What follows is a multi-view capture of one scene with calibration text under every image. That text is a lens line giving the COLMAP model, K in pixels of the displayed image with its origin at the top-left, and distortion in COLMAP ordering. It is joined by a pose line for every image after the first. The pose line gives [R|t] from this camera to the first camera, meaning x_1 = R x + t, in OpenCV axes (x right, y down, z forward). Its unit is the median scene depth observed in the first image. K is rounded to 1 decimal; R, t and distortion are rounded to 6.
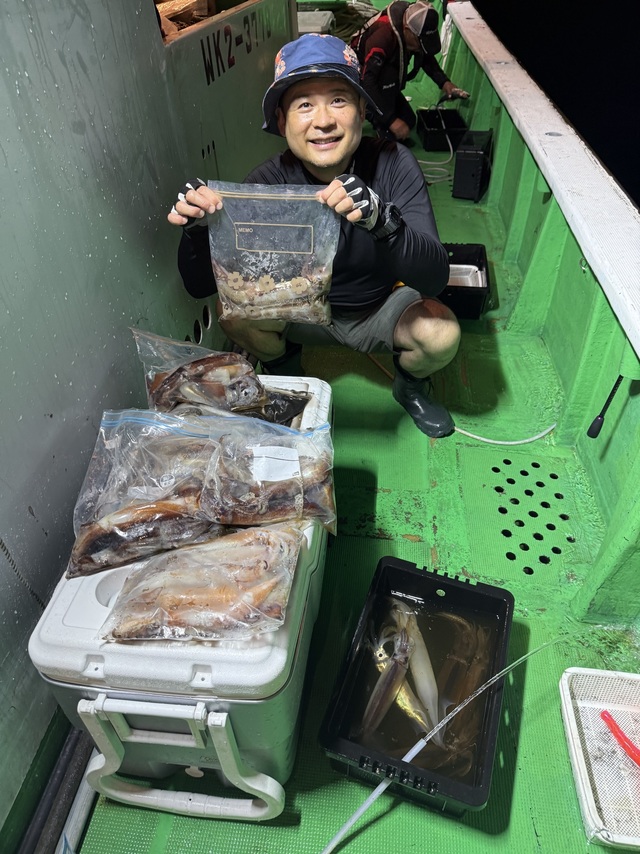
lens RADIAL K [[591.1, 0, 320.0], [0, 591.1, 427.0], [0, 0, 1]] dist [0.095702, -0.000389]
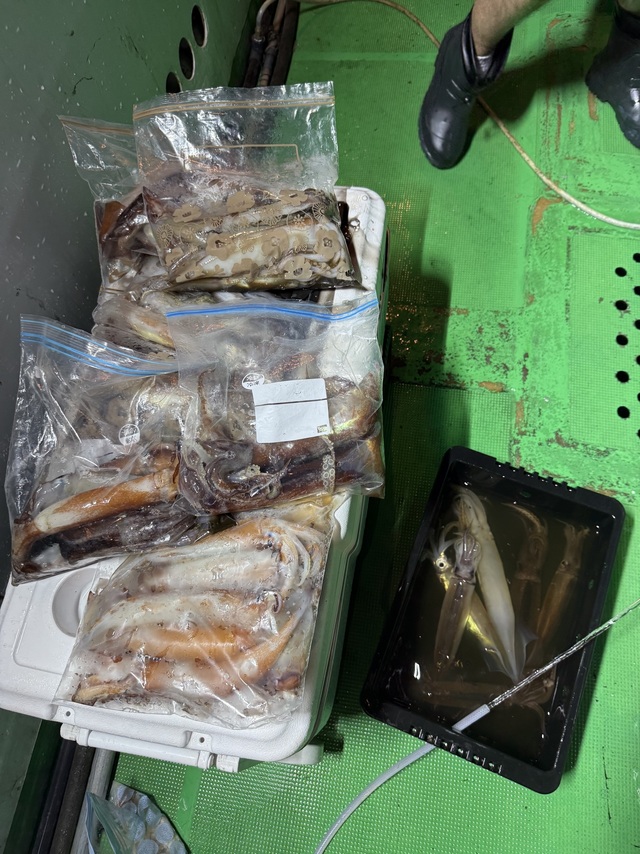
lens RADIAL K [[639.4, 0, 320.0], [0, 639.4, 427.0], [0, 0, 1]] dist [0.046197, -0.124585]
pose [[0.995880, 0.014519, -0.089507, 0.014328], [0.029561, 0.881188, 0.471842, -0.195051], [0.085723, -0.472544, 0.877128, 0.307962]]
